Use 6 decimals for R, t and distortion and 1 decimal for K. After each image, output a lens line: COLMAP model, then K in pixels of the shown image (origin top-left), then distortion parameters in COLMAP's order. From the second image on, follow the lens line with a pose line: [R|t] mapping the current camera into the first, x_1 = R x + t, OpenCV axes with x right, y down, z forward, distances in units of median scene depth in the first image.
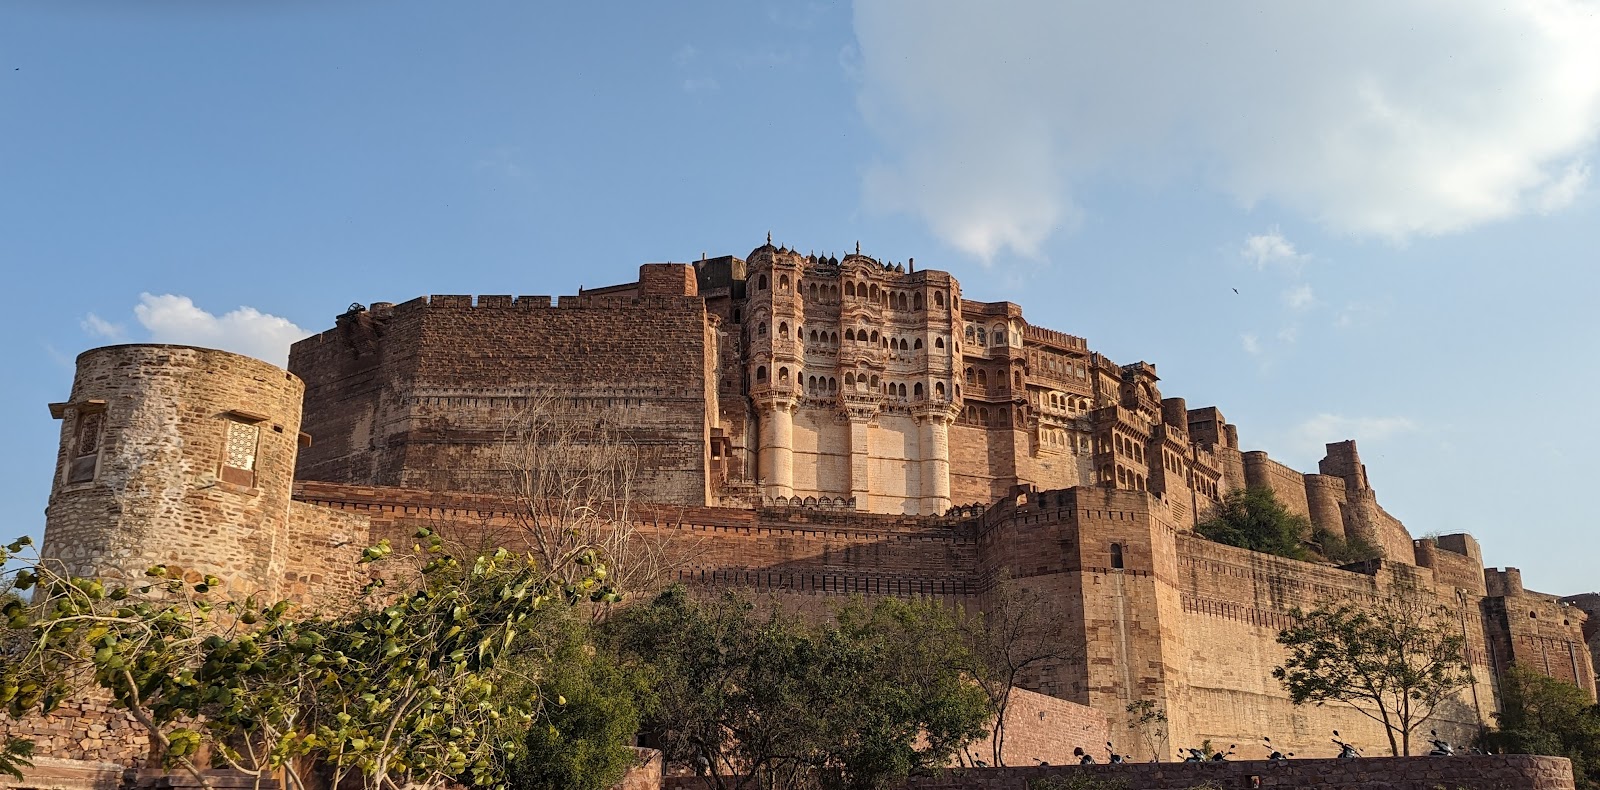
lens RADIAL K [[1296.9, 0, 799.5], [0, 1296.9, 439.0], [0, 0, 1]] dist [0.005751, -0.005130]
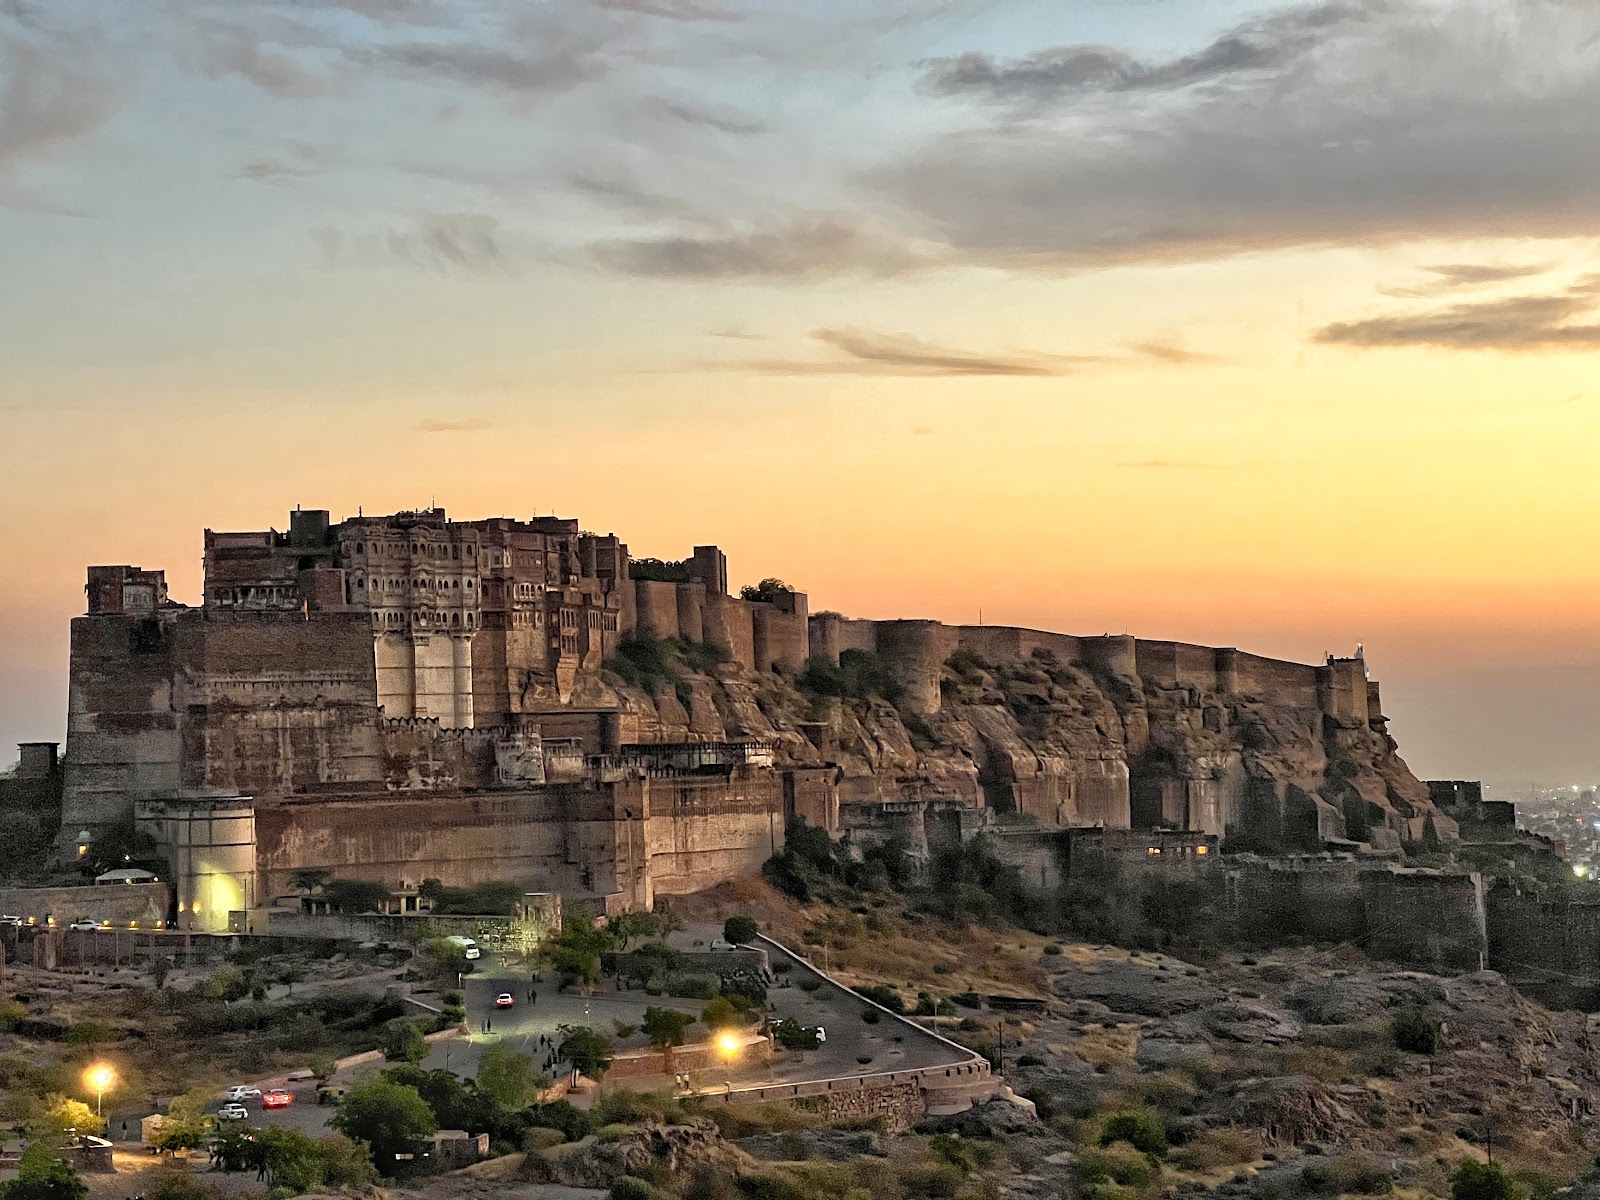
lens RADIAL K [[2815.9, 0, 800.0], [0, 2815.9, 600.0], [0, 0, 1]] dist [-0.036302, -0.145371]
pose [[0.895935, -0.004130, 0.444166, -0.970614], [-0.111415, 0.965900, 0.233718, -0.844165], [-0.429985, -0.258883, 0.864923, -1.903935]]
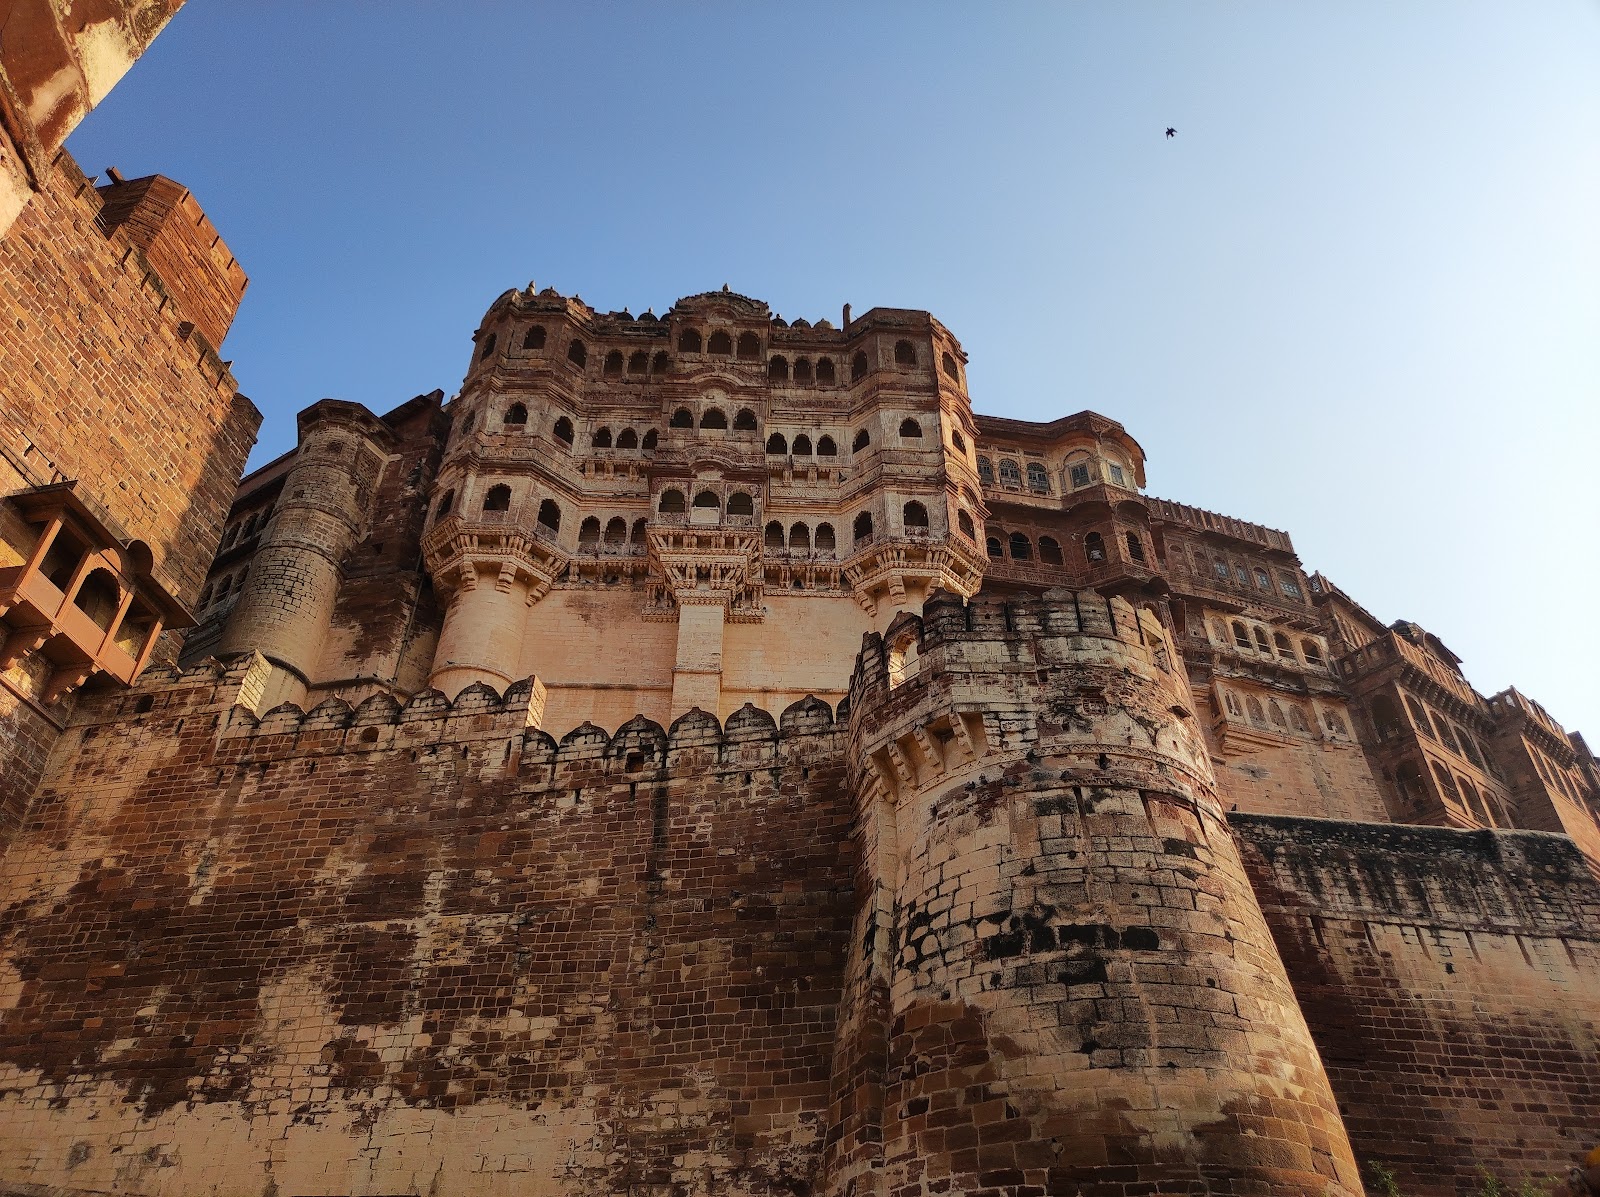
lens RADIAL K [[1178.4, 0, 800.0], [0, 1178.4, 598.5], [0, 0, 1]] dist [0.067389, -0.067991]
pose [[0.981715, -0.126096, -0.142606, 0.122140], [0.068392, 0.932760, -0.353952, 0.108907], [0.177649, 0.337726, 0.924328, 0.675968]]
